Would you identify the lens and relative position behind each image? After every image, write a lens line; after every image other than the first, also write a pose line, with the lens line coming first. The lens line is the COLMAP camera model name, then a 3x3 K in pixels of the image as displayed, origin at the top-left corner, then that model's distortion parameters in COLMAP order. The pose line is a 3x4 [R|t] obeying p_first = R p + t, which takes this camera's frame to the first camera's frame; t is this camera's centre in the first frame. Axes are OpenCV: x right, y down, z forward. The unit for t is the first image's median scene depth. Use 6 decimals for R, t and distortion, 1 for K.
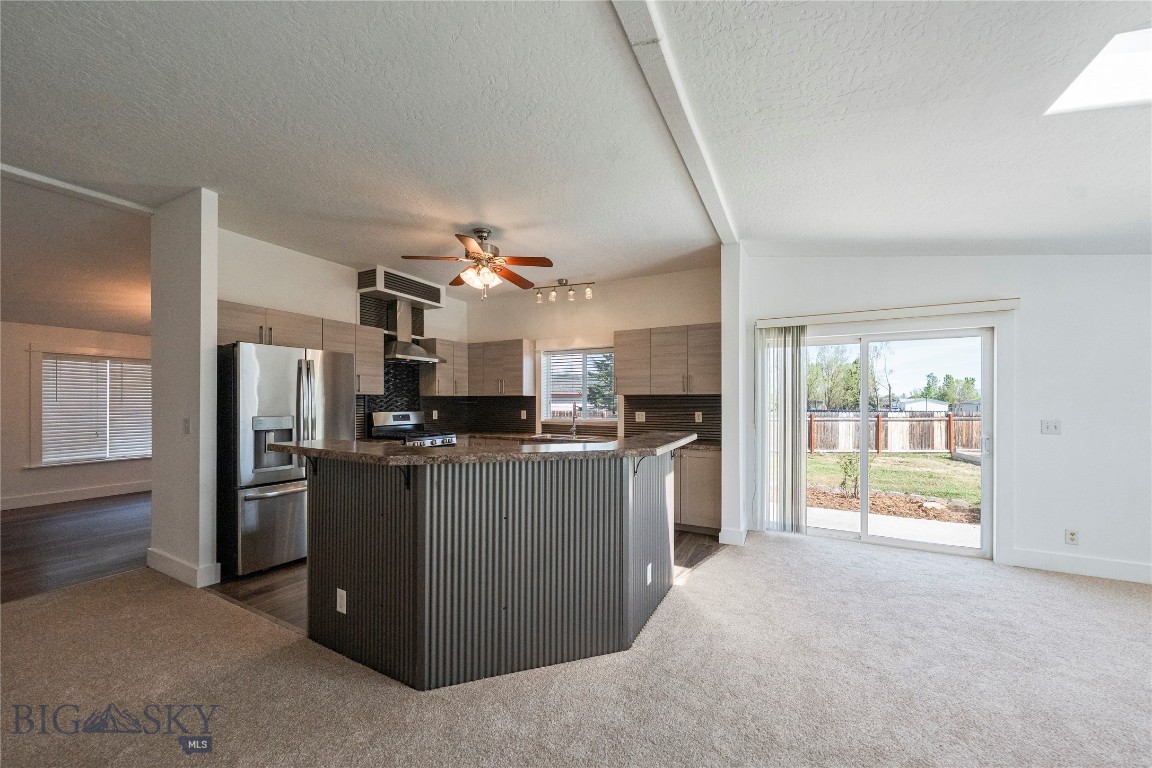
lens RADIAL K [[412.4, 0, 582.6], [0, 412.4, 400.3], [0, 0, 1]] dist [-0.001819, -0.000100]
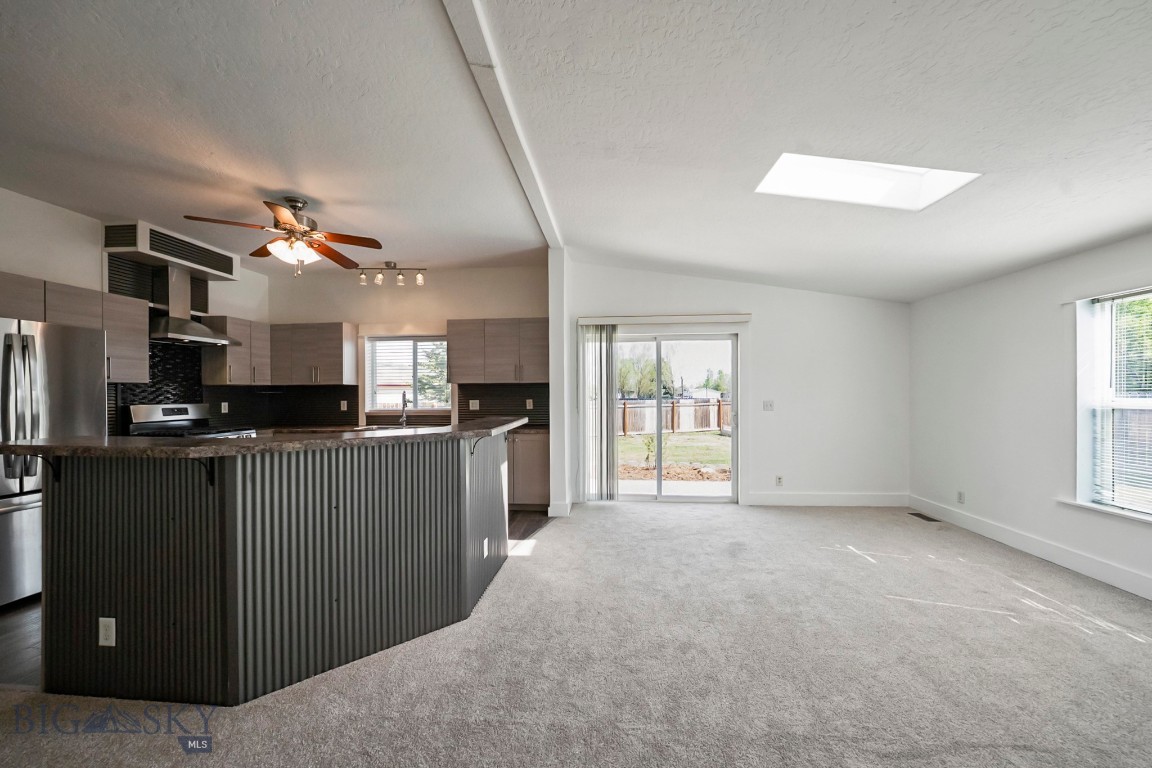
lens RADIAL K [[411.4, 0, 579.6], [0, 411.4, 391.2], [0, 0, 1]] dist [-0.017529, 0.000200]
pose [[0.923064, -0.005847, 0.384603, -0.011345], [0.006163, 0.999981, 0.000410, 0.007642], [-0.384598, 0.001992, 0.923082, -0.043340]]
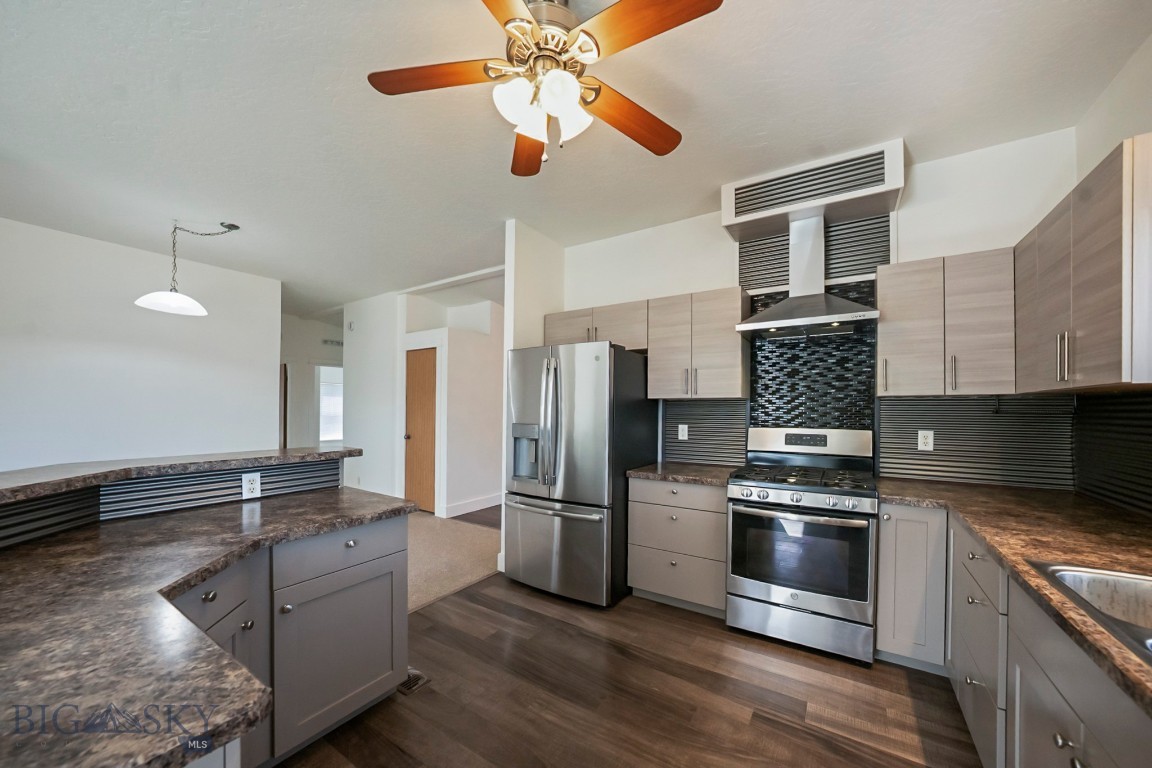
lens RADIAL K [[412.6, 0, 590.1], [0, 412.6, 409.8], [0, 0, 1]] dist [-0.021210, 0.000096]
pose [[-0.084794, -0.001453, -0.996397, 0.116406], [-0.001063, 0.999998, -0.001368, 0.005019], [0.996398, 0.000943, -0.084796, 0.813652]]
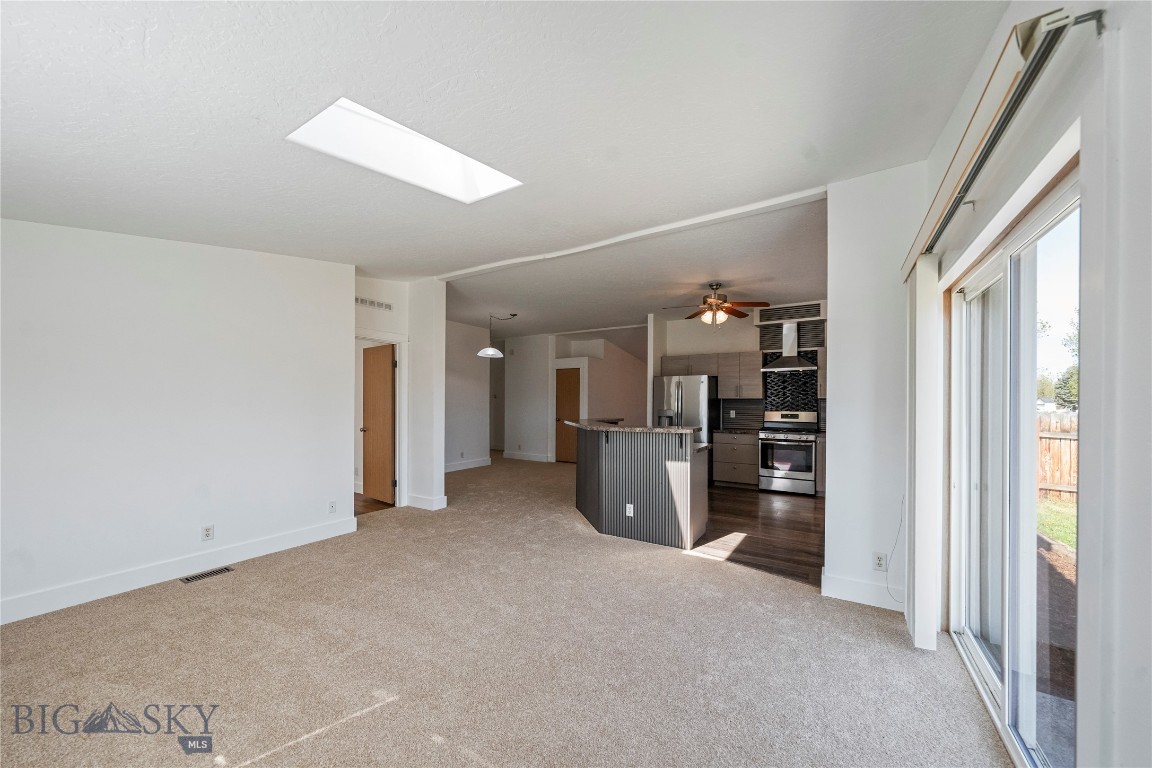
lens RADIAL K [[407.0, 0, 579.5], [0, 407.0, 400.9], [0, 0, 1]] dist [-0.000270, -0.000008]
pose [[-0.081011, -0.007687, -0.996684, 0.909931], [-0.000509, 0.999970, -0.007670, 0.005644], [0.996713, -0.000114, -0.081013, 0.484710]]
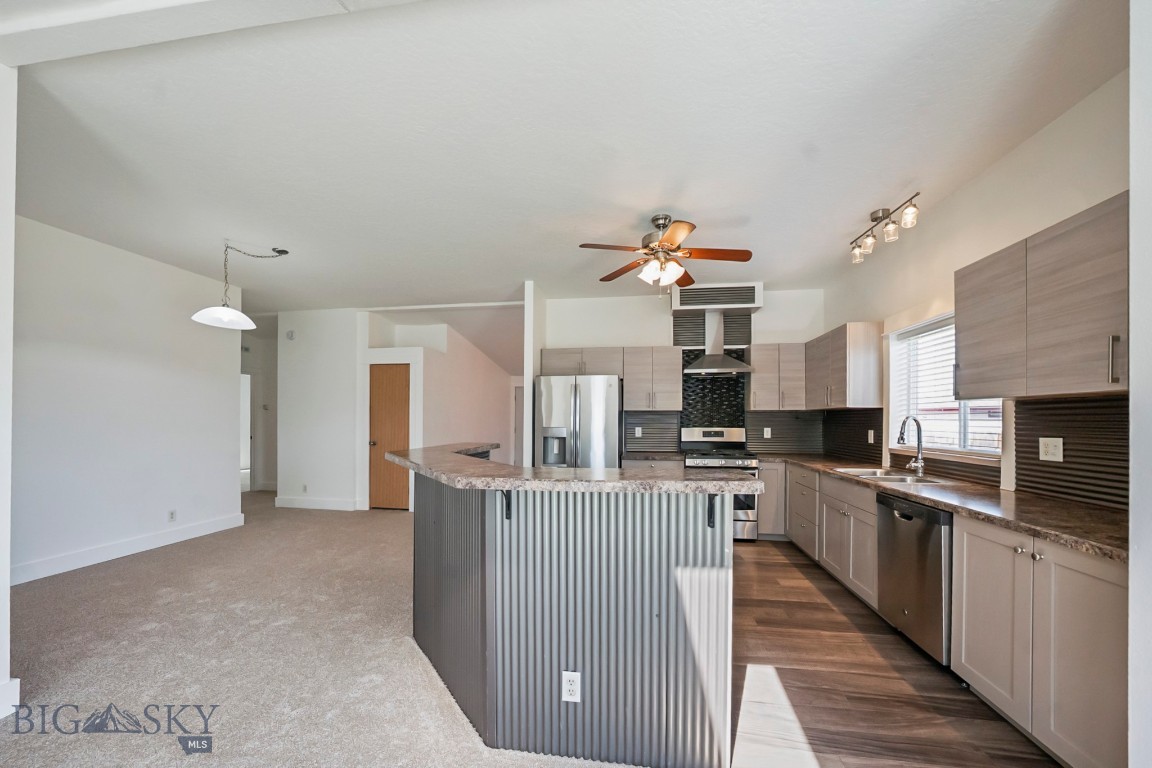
lens RADIAL K [[414.6, 0, 579.6], [0, 414.6, 417.9], [0, 0, 1]] dist [-0.019925, 0.000263]
pose [[0.320069, -0.004595, -0.947383, 0.394088], [0.002008, 0.999989, -0.004172, 0.008688], [0.947392, -0.000567, 0.320075, 0.421968]]
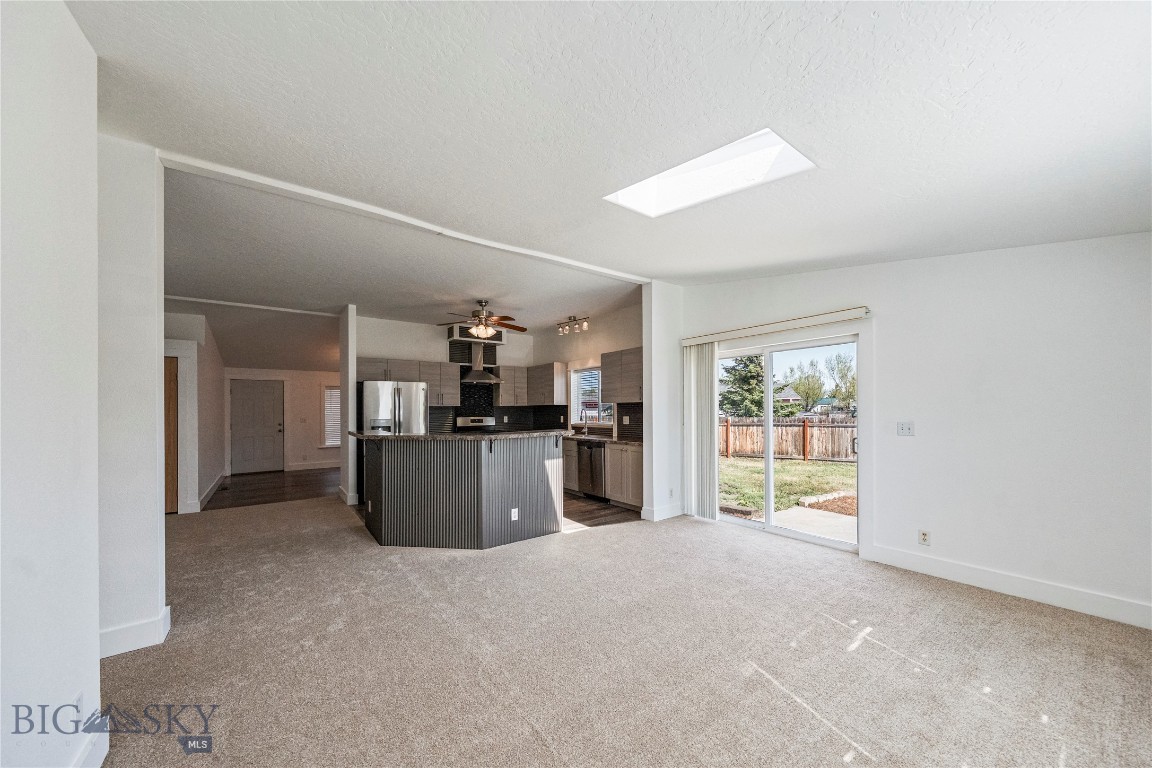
lens RADIAL K [[410.2, 0, 578.8], [0, 410.2, 407.4], [0, 0, 1]] dist [-0.000054, 0.000012]
pose [[0.897958, -0.014218, -0.439851, 0.579202], [0.014459, 0.999892, -0.002804, 0.002343], [0.439843, -0.003842, 0.898067, -0.182839]]
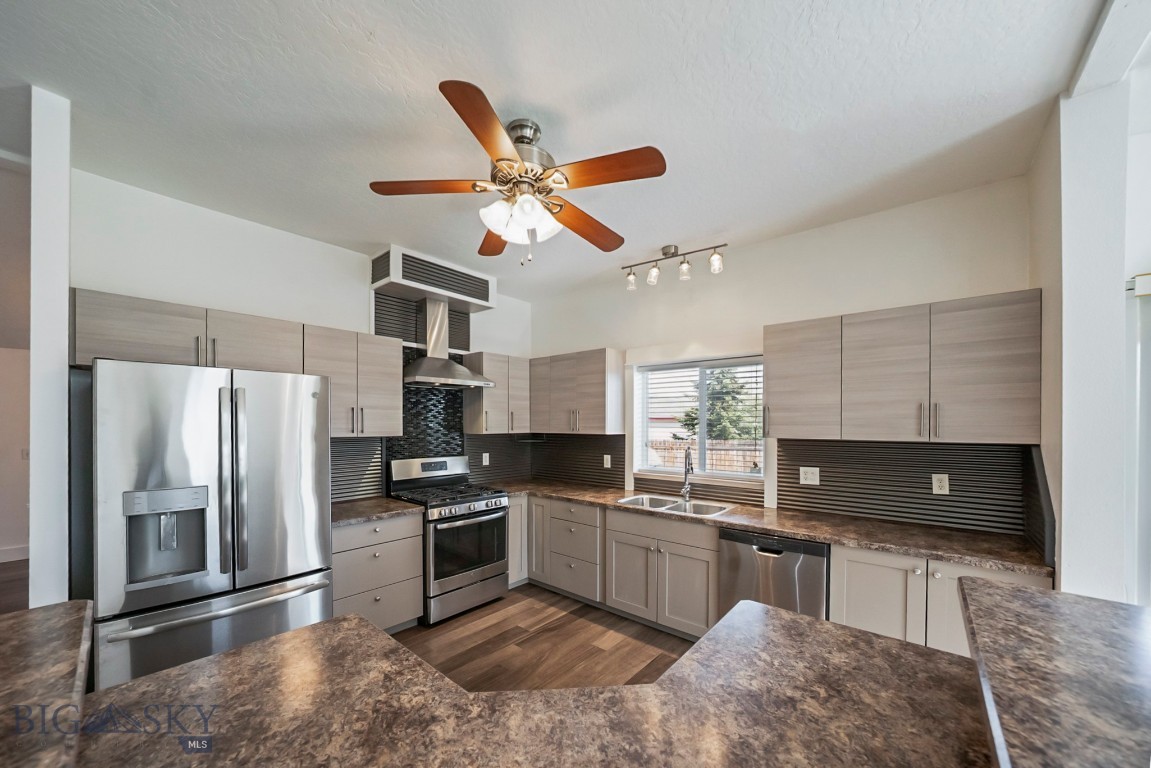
lens RADIAL K [[416.5, 0, 573.1], [0, 416.5, 426.2], [0, 0, 1]] dist [-0.026491, 0.000025]
pose [[0.973491, 0.002818, -0.228709, -0.049792], [-0.000227, 0.999936, 0.011355, -0.035992], [0.228727, -0.011002, 0.973429, 0.387421]]
